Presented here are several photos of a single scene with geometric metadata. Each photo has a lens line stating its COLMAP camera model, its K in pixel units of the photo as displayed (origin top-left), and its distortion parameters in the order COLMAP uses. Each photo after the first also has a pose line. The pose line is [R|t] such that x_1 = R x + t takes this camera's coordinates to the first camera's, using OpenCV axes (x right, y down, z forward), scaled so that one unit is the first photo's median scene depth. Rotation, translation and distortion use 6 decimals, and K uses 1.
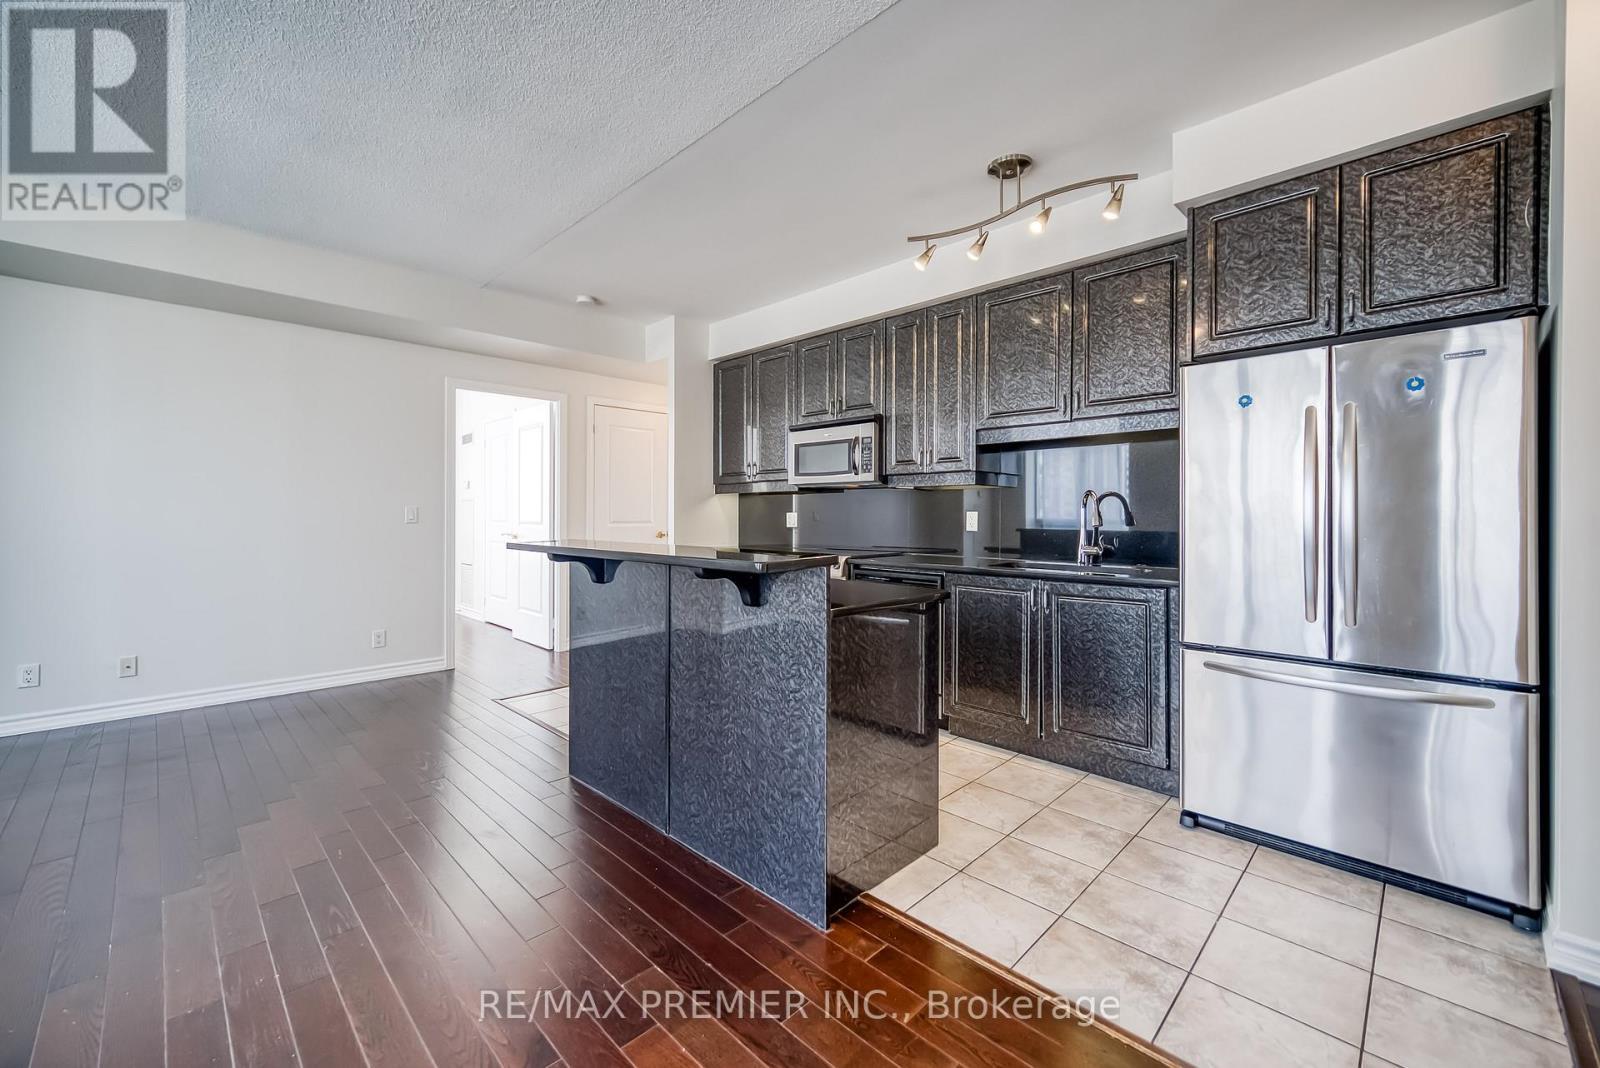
lens RADIAL K [[647.3, 0, 796.2], [0, 647.3, 510.8], [0, 0, 1]] dist [0.000831, 0.001452]
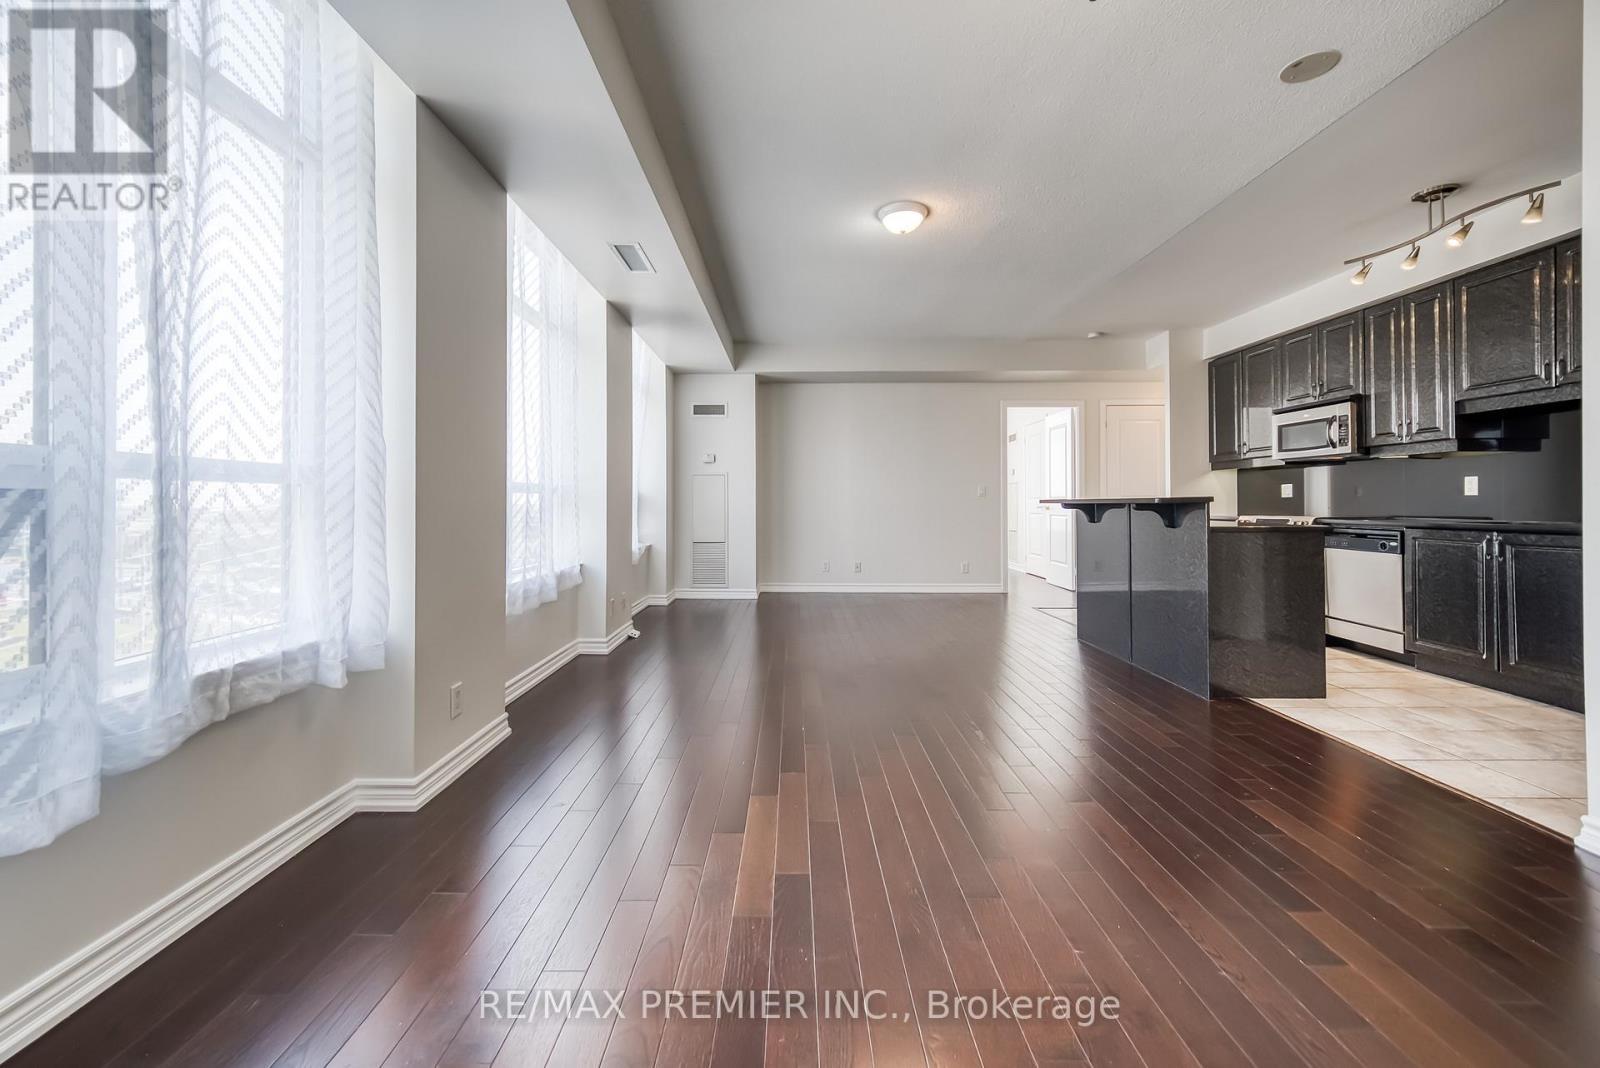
lens RADIAL K [[647.3, 0, 794.0], [0, 647.3, 497.4], [0, 0, 1]] dist [0.000831, 0.001452]
pose [[0.704630, -0.008612, -0.709523, 0.237672], [0.007082, 0.999962, -0.005104, 0.031869], [0.709540, -0.001429, 0.704664, -0.512742]]
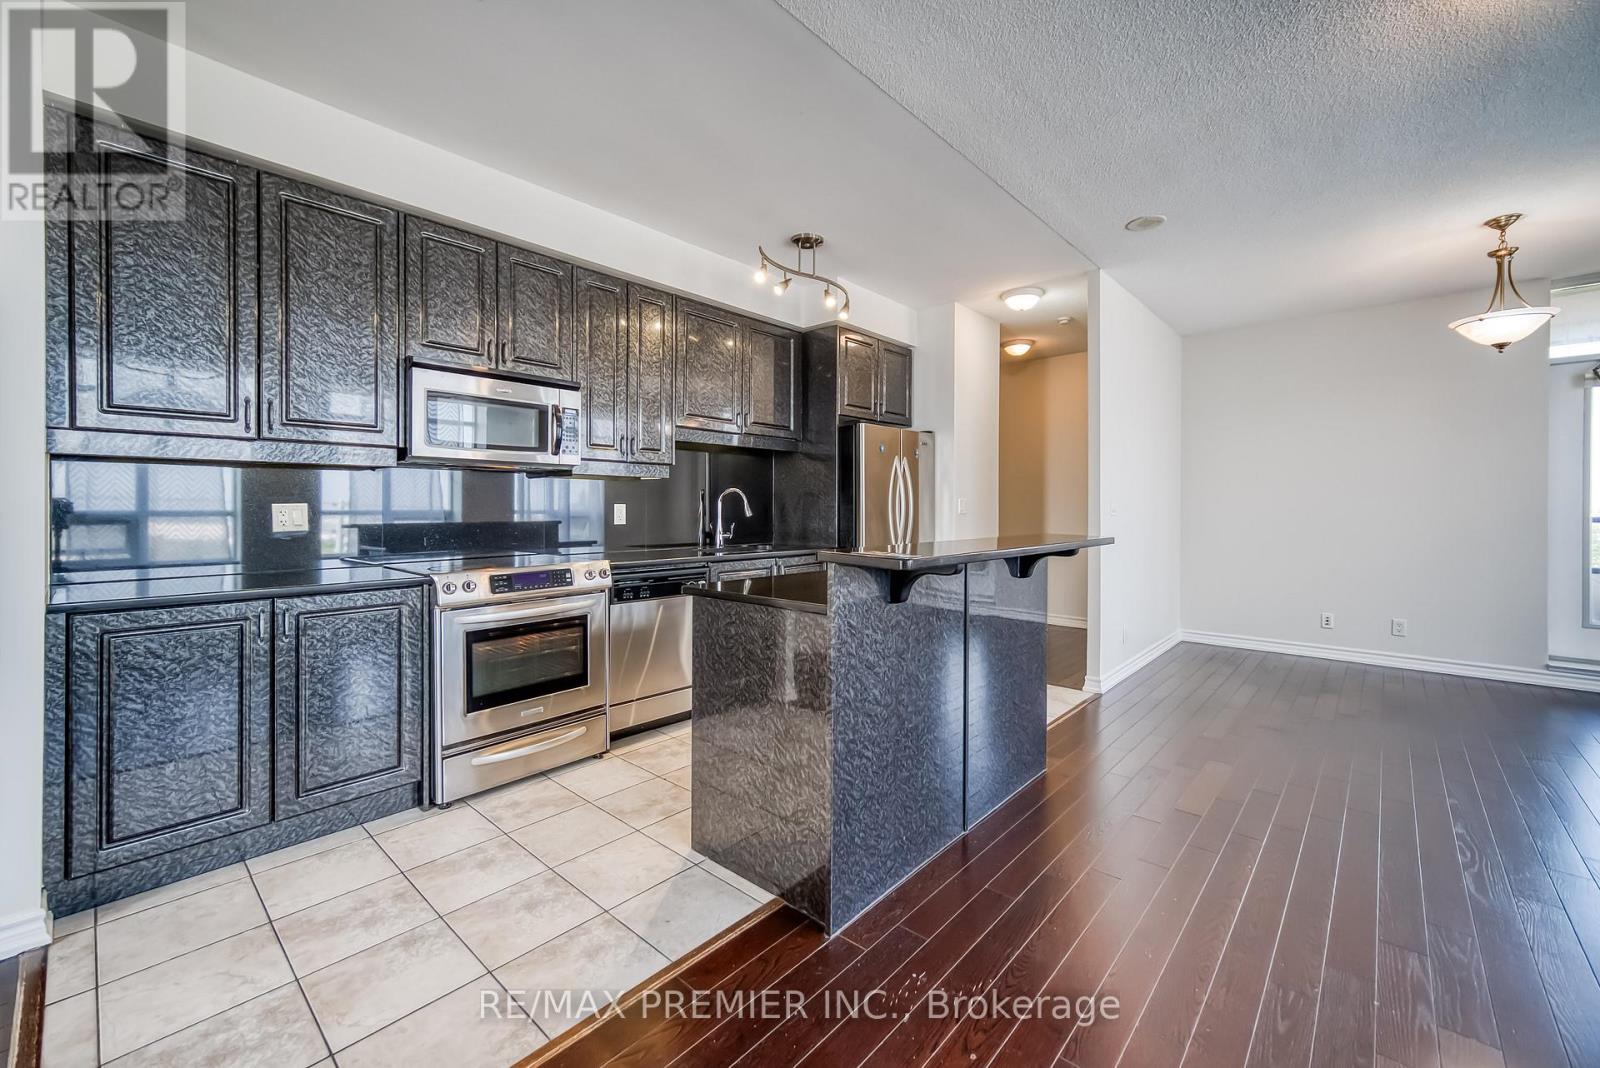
lens RADIAL K [[647.3, 0, 803.0], [0, 647.3, 512.4], [0, 0, 1]] dist [0.000831, 0.001452]
pose [[-0.046262, -0.010534, 0.998874, -0.687340], [-0.007452, 0.999920, 0.010200, 0.001469], [-0.998902, -0.006972, -0.046337, 0.751109]]
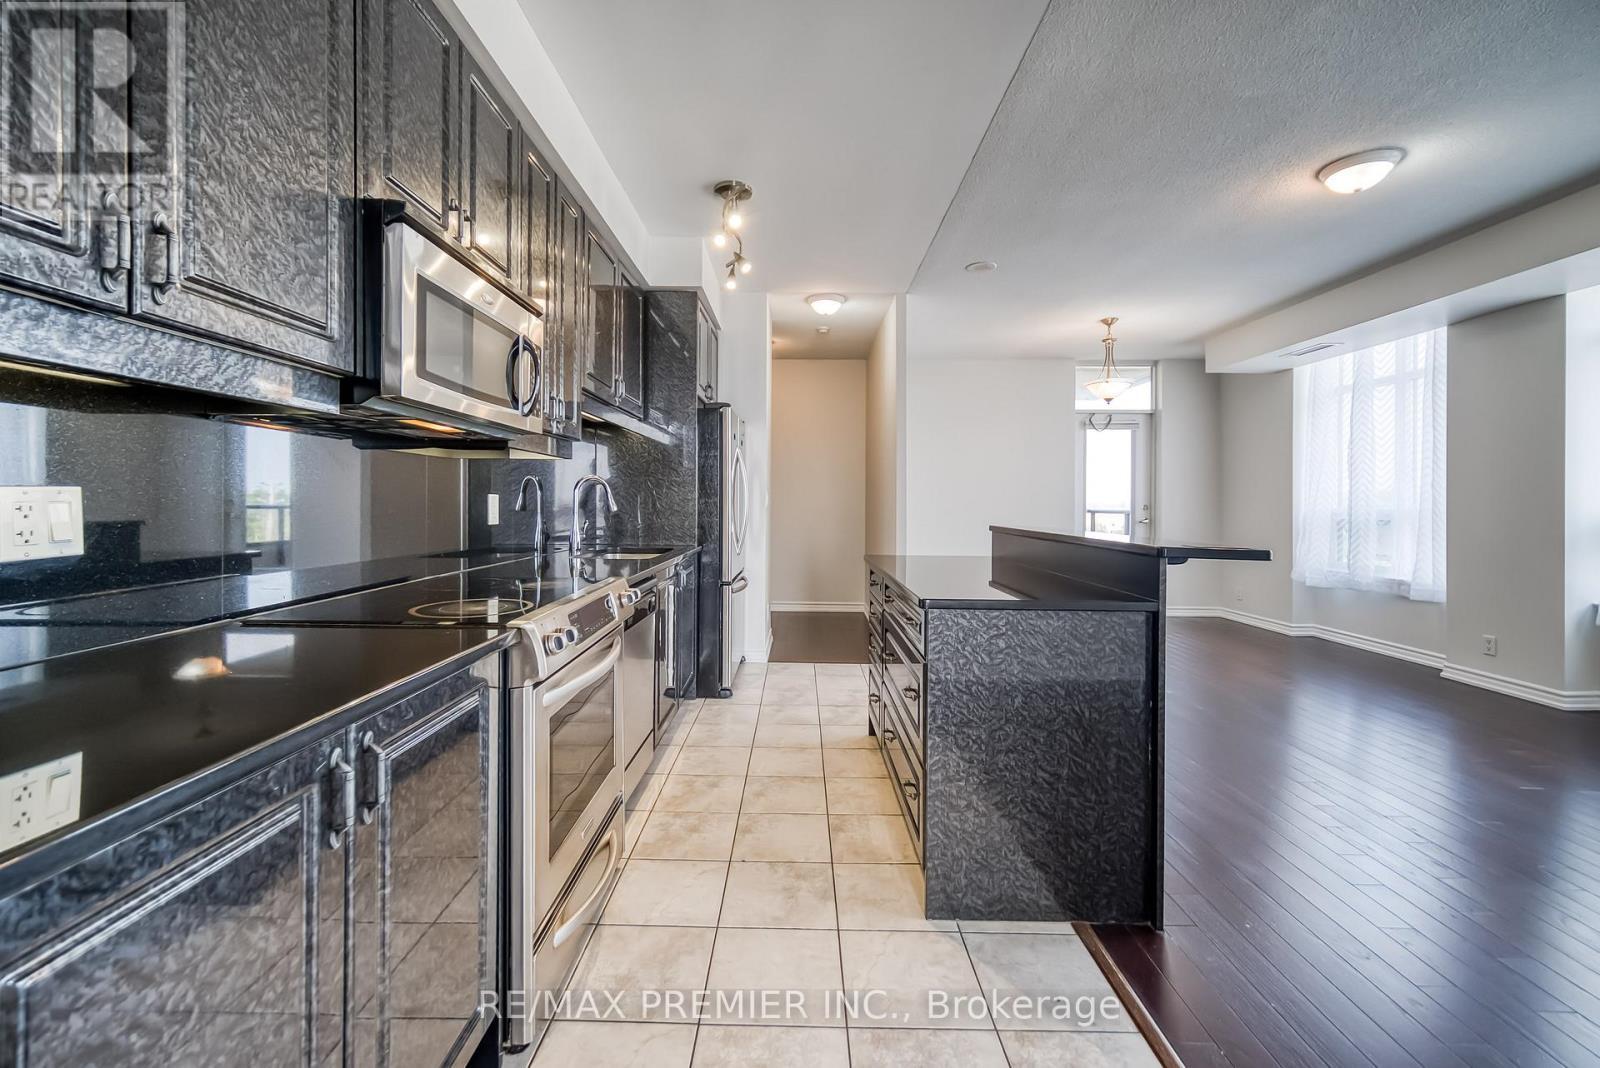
lens RADIAL K [[647.3, 0, 790.2], [0, 647.3, 503.8], [0, 0, 1]] dist [0.000831, 0.001452]
pose [[-0.686292, -0.012893, 0.727212, -0.402592], [-0.015047, 0.999881, 0.003528, 0.004838], [-0.727170, -0.008521, -0.686404, 1.188233]]
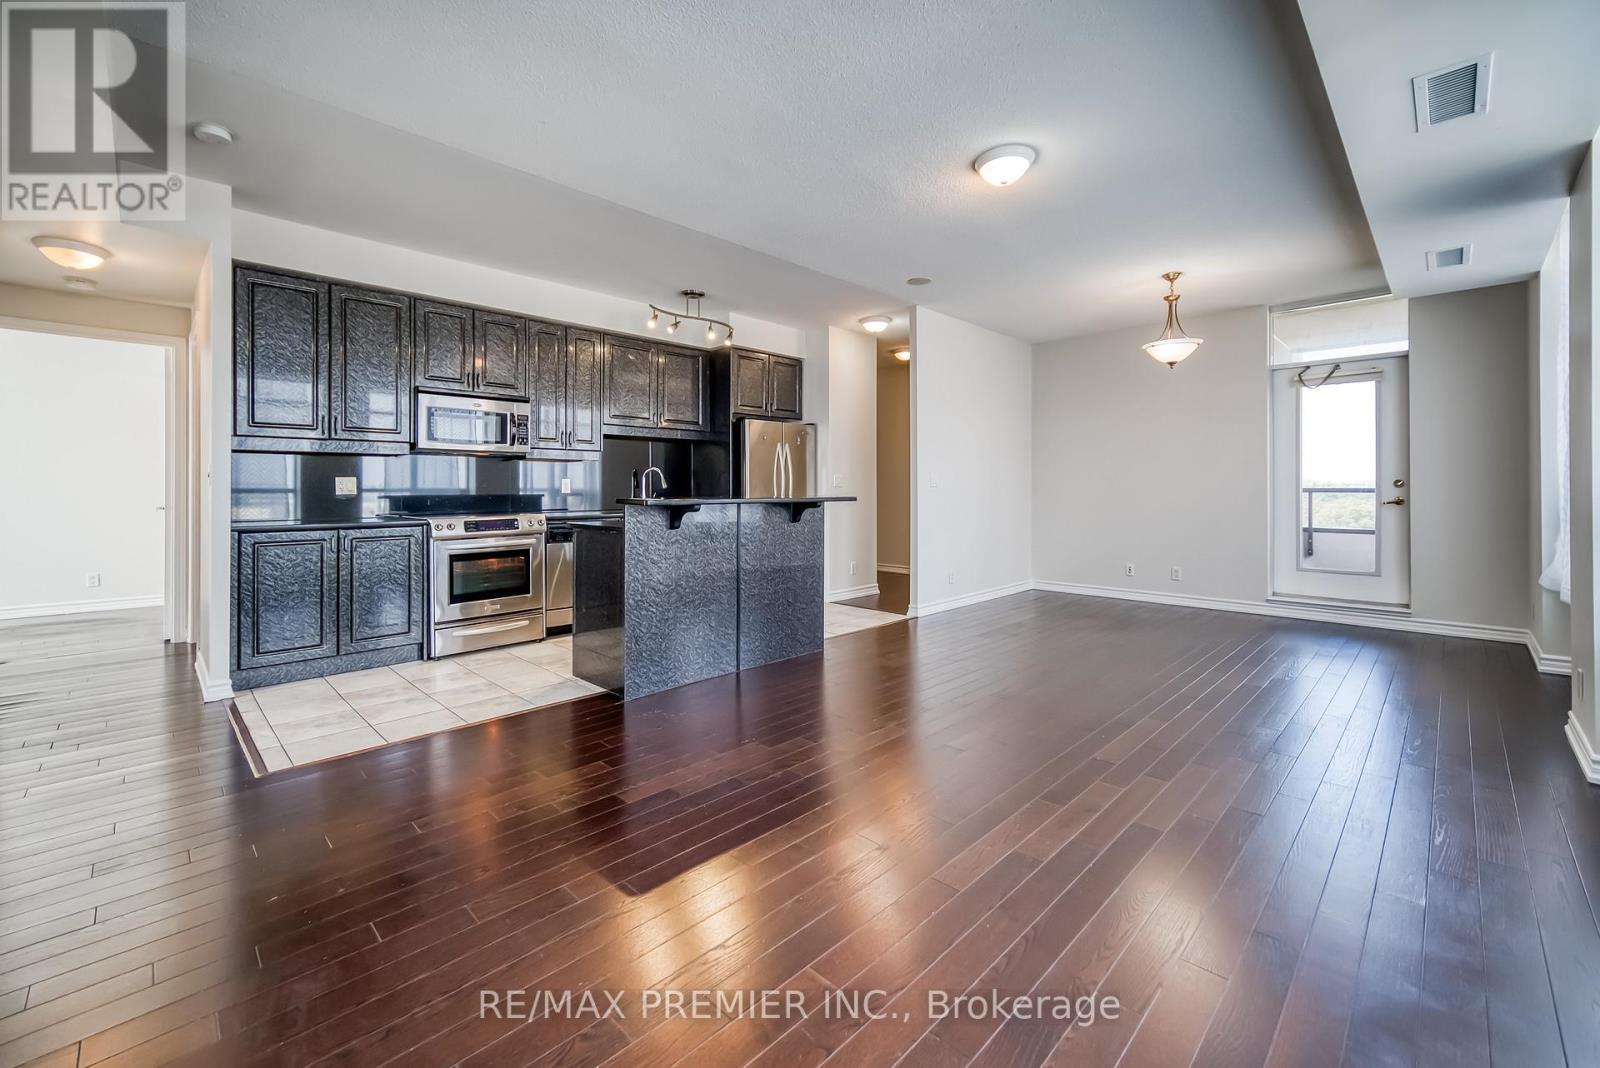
lens RADIAL K [[647.3, 0, 796.3], [0, 647.3, 489.6], [0, 0, 1]] dist [0.000831, 0.001452]
pose [[0.000117, -0.003484, 0.999994, -1.076687], [-0.003293, 0.999989, 0.003484, 0.016886], [-0.999995, -0.003293, 0.000105, 0.495891]]
